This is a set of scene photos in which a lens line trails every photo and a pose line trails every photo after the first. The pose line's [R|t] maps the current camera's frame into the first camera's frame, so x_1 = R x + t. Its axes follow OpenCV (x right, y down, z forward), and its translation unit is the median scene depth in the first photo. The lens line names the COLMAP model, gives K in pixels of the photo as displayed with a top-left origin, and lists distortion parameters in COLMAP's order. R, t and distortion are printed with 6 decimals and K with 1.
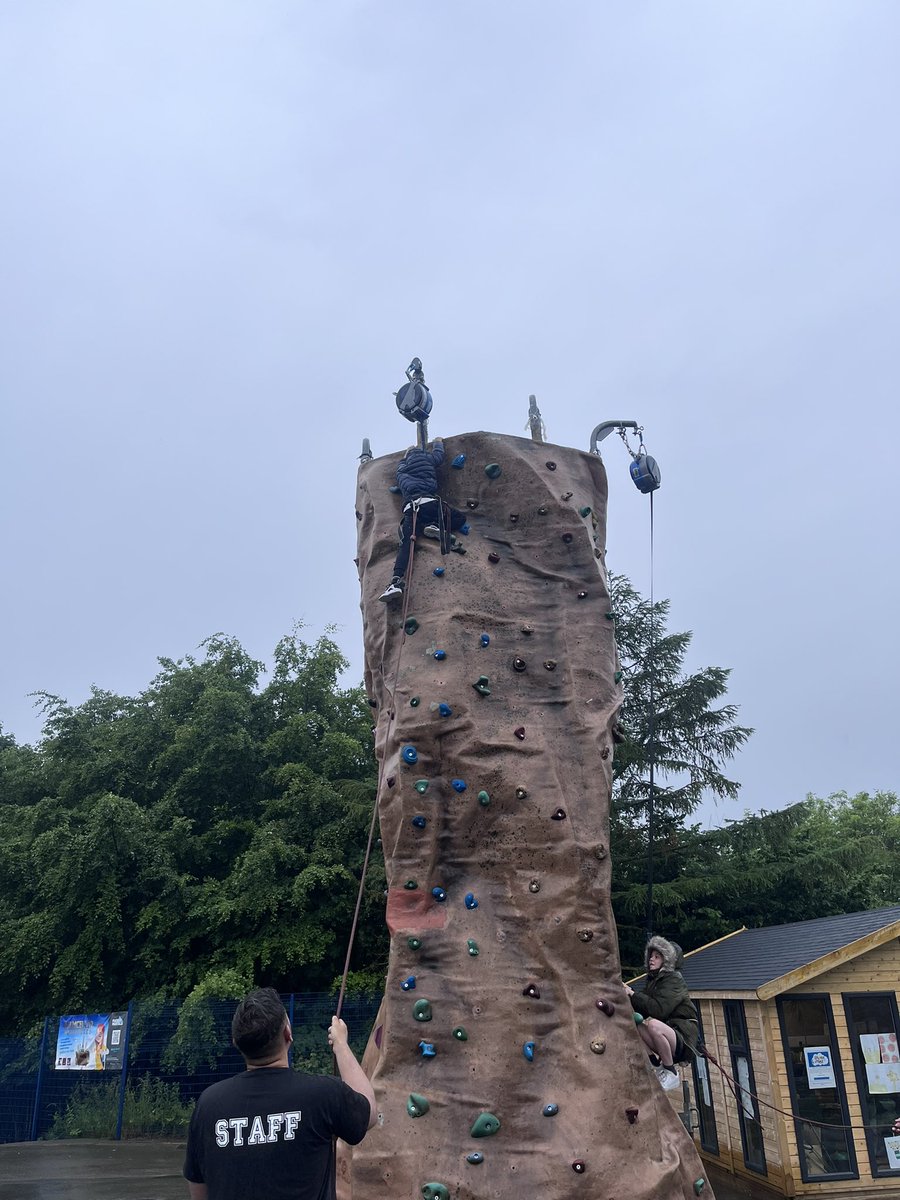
lens RADIAL K [[910.6, 0, 450.0], [0, 910.6, 600.0], [0, 0, 1]] dist [0.067440, -0.093257]
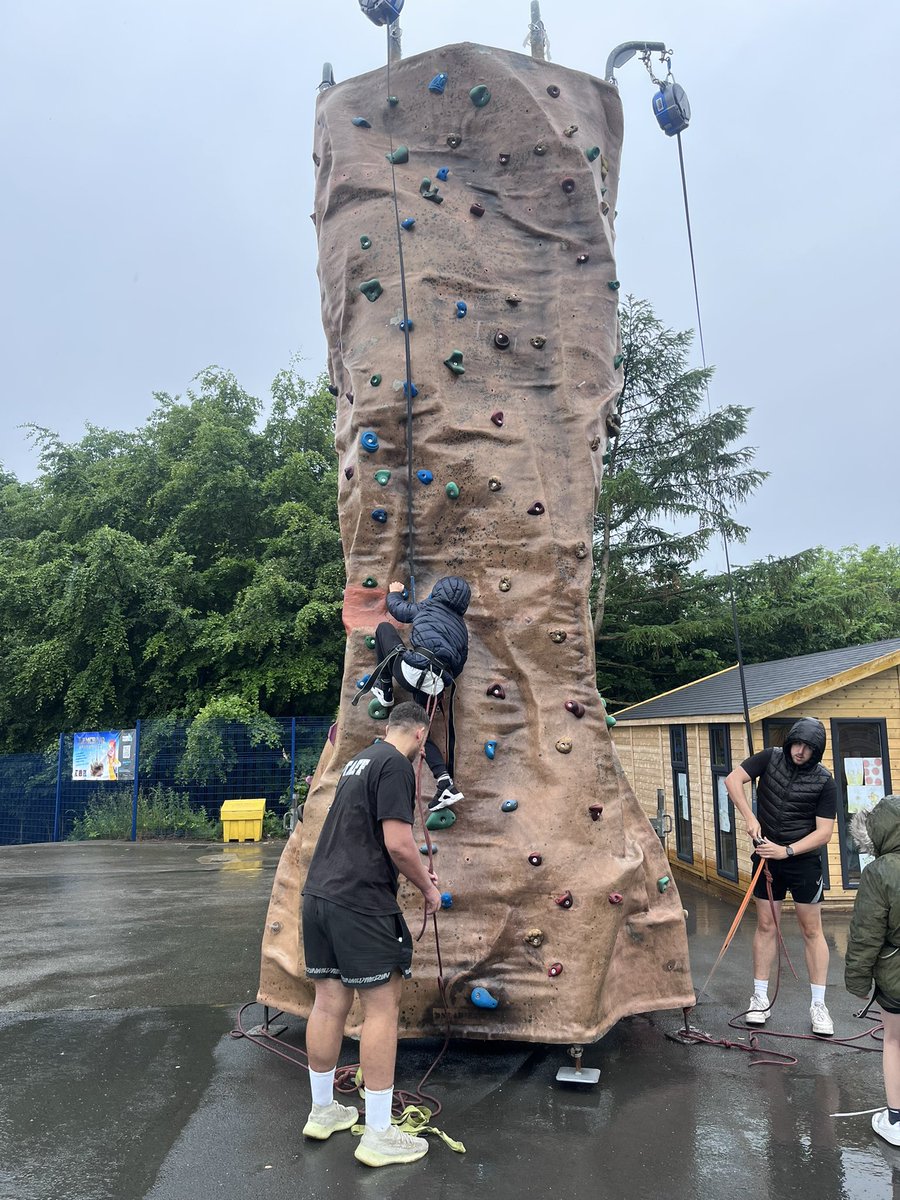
lens RADIAL K [[910.6, 0, 450.0], [0, 910.6, 600.0], [0, 0, 1]] dist [0.067440, -0.093257]
pose [[0.999713, 0.018849, -0.014815, 0.037662], [-0.014370, 0.965765, 0.259020, 0.069785], [0.019190, -0.258733, 0.965758, 0.095964]]
